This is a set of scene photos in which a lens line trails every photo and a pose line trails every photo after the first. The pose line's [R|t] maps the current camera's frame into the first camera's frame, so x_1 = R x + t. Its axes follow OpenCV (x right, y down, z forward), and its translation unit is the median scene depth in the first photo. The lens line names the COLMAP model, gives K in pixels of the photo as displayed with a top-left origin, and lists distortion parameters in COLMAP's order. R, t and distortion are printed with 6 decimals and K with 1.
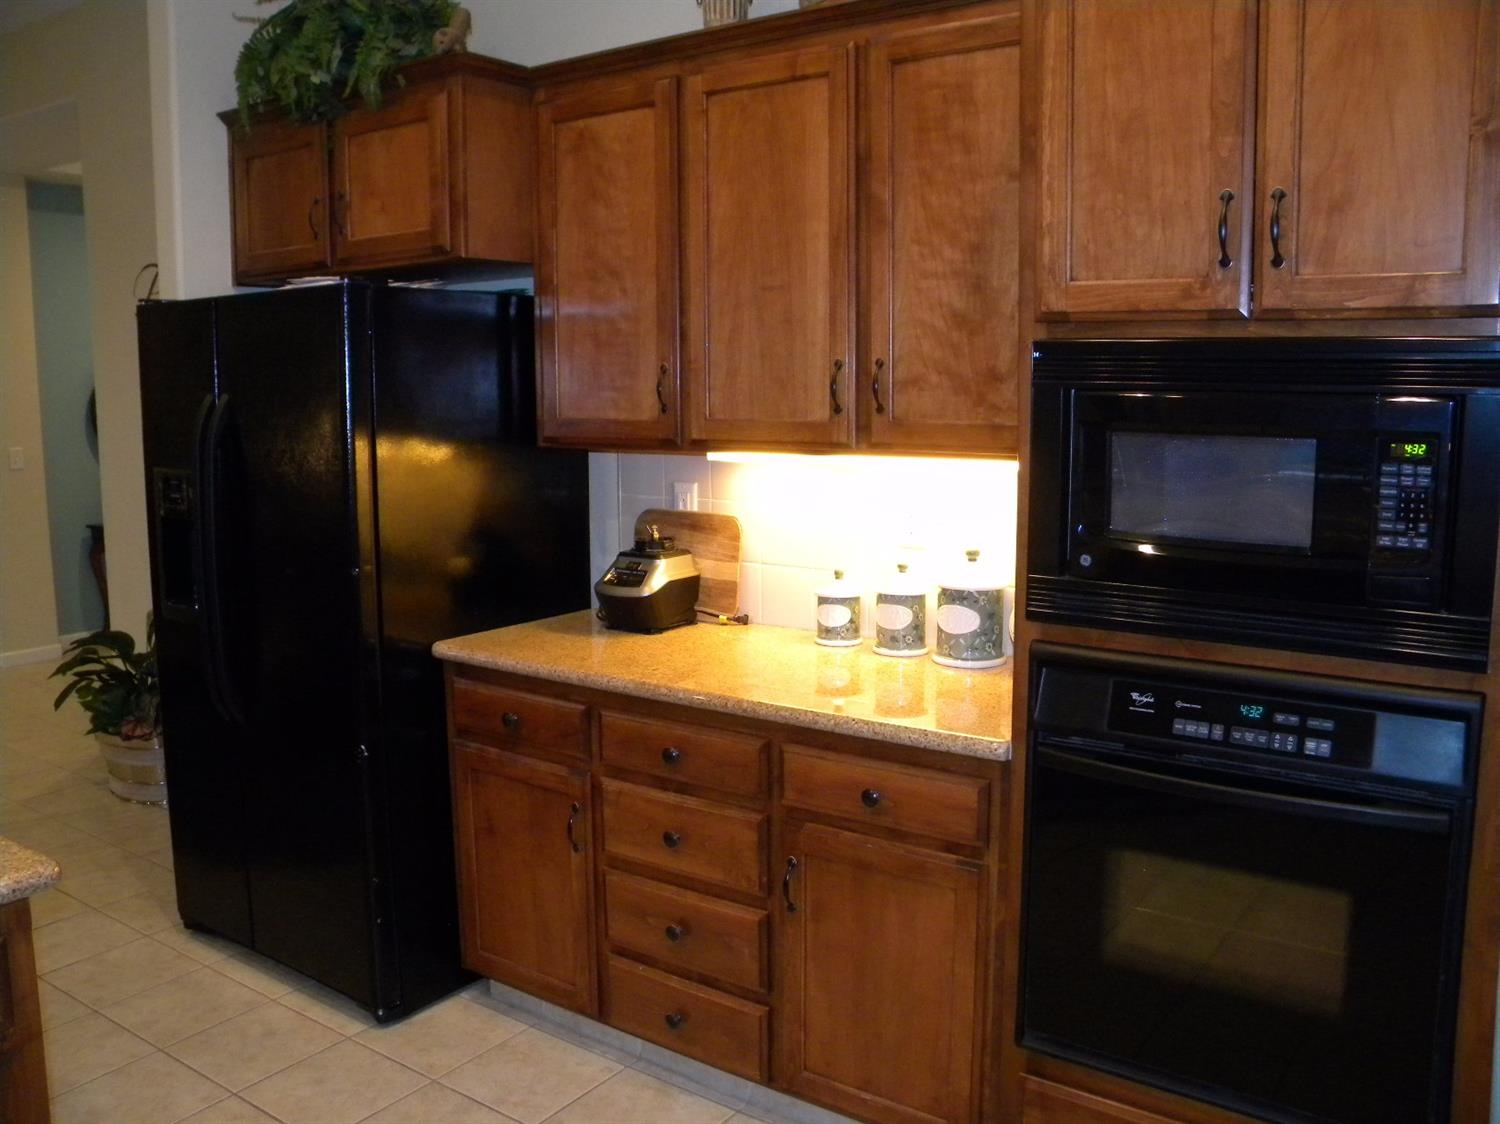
lens RADIAL K [[1268.0, 0, 727.2], [0, 1268.0, 539.1], [0, 0, 1]] dist [-0.177554, 0.143505]
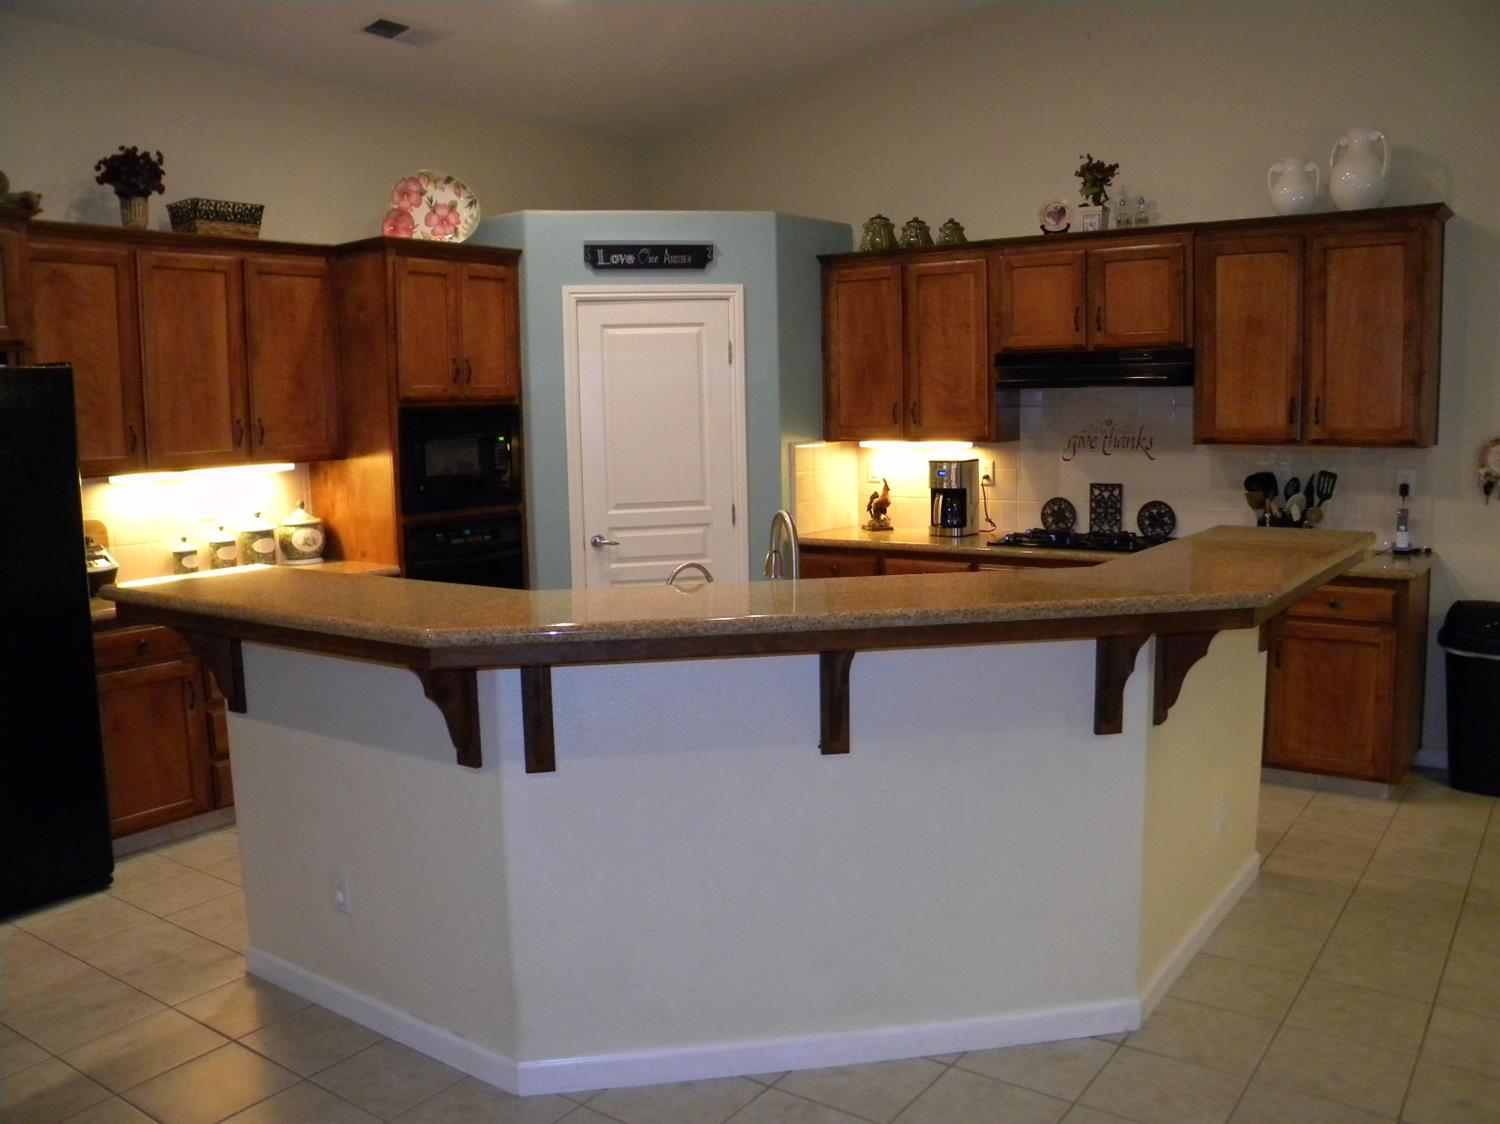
lens RADIAL K [[1268.0, 0, 741.1], [0, 1268.0, 562.9], [0, 0, 1]] dist [-0.177554, 0.143505]
pose [[-0.003412, -0.116395, 0.993197, -1.879294], [0.148796, 0.982087, 0.115604, -0.026433], [-0.988862, 0.148178, 0.013968, 0.235558]]
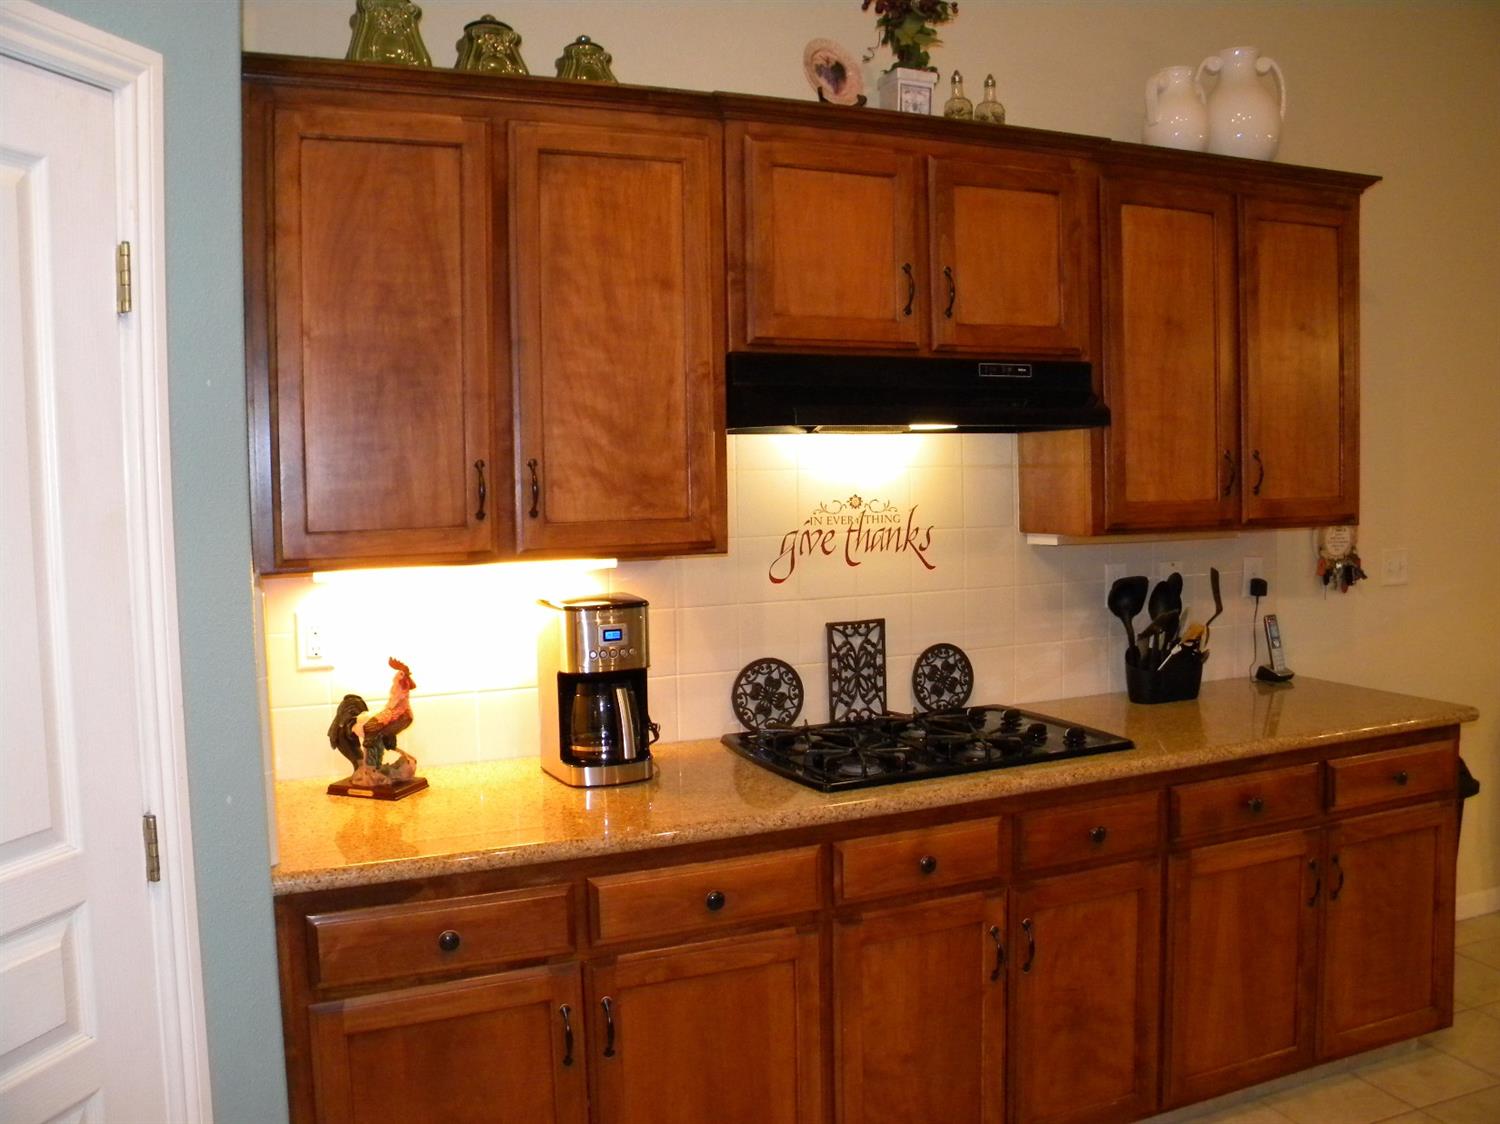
lens RADIAL K [[1268.0, 0, 751.0], [0, 1268.0, 548.1], [0, 0, 1]] dist [-0.177554, 0.143505]
pose [[-0.858284, -0.010283, 0.513073, -0.122823], [0.090082, 0.981256, 0.170359, -0.084021], [-0.505208, 0.192435, -0.841269, 0.622455]]
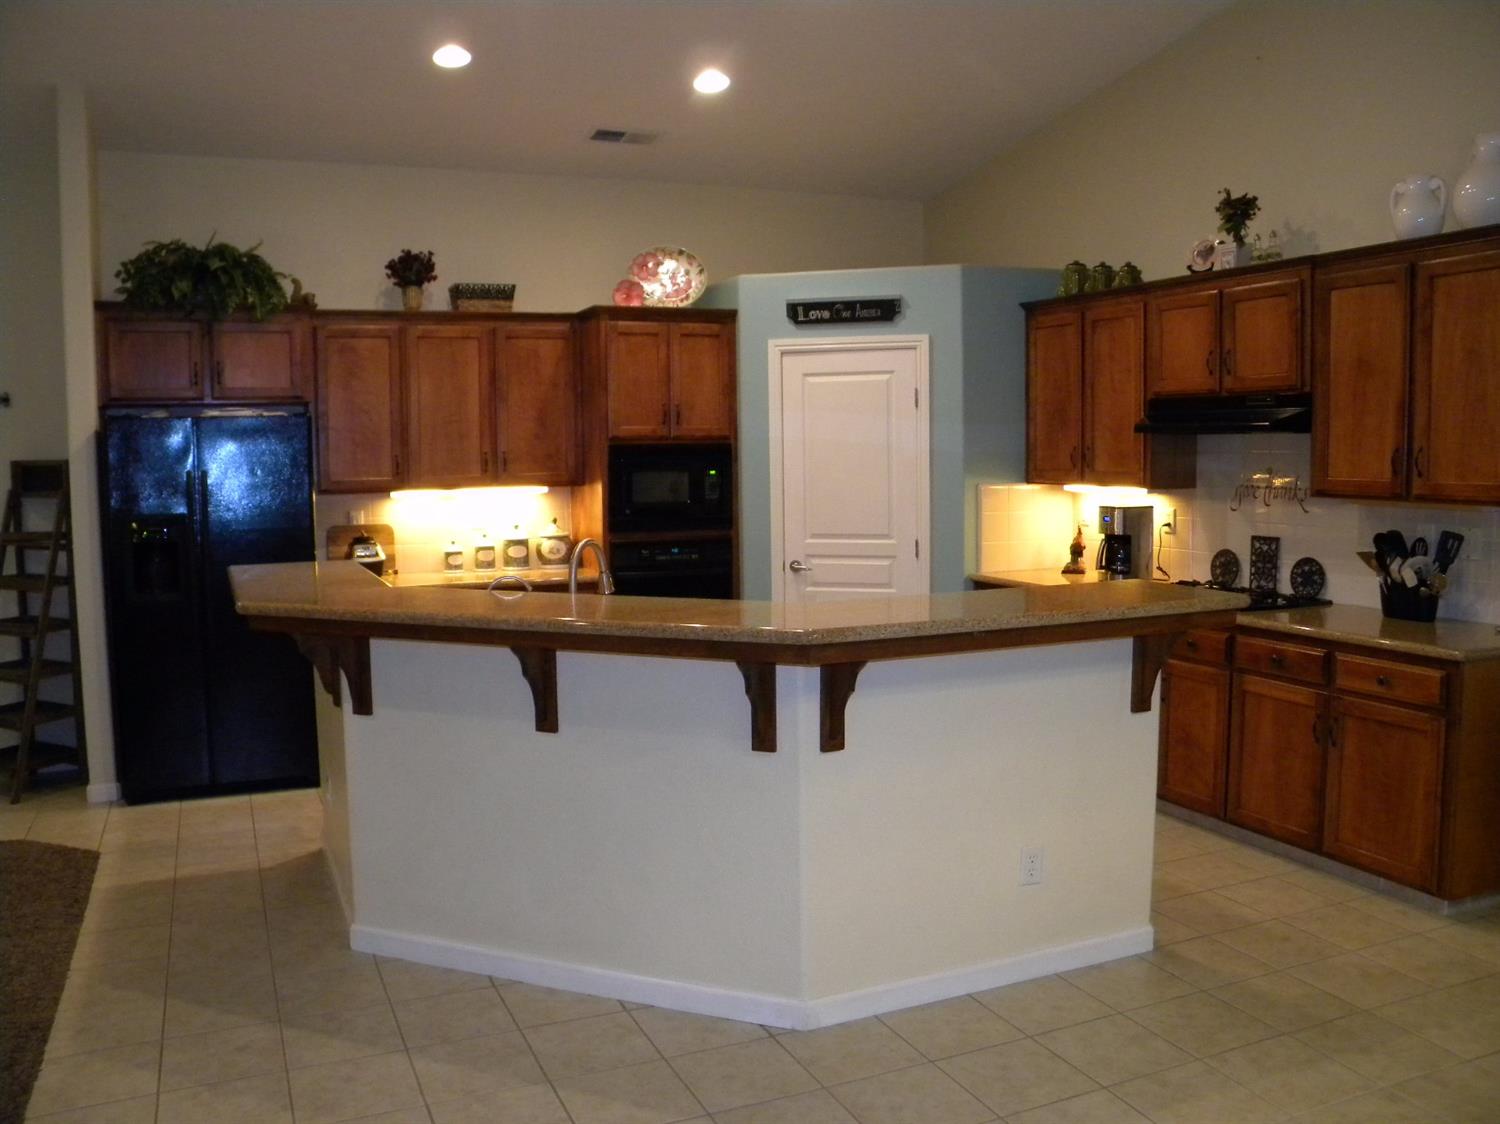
lens RADIAL K [[1268.0, 0, 739.0], [0, 1268.0, 571.8], [0, 0, 1]] dist [-0.177554, 0.143505]
pose [[0.510360, -0.083825, 0.855866, -1.865645], [0.117465, 0.992705, 0.027182, 0.091462], [-0.851901, 0.086661, 0.516484, -0.730205]]
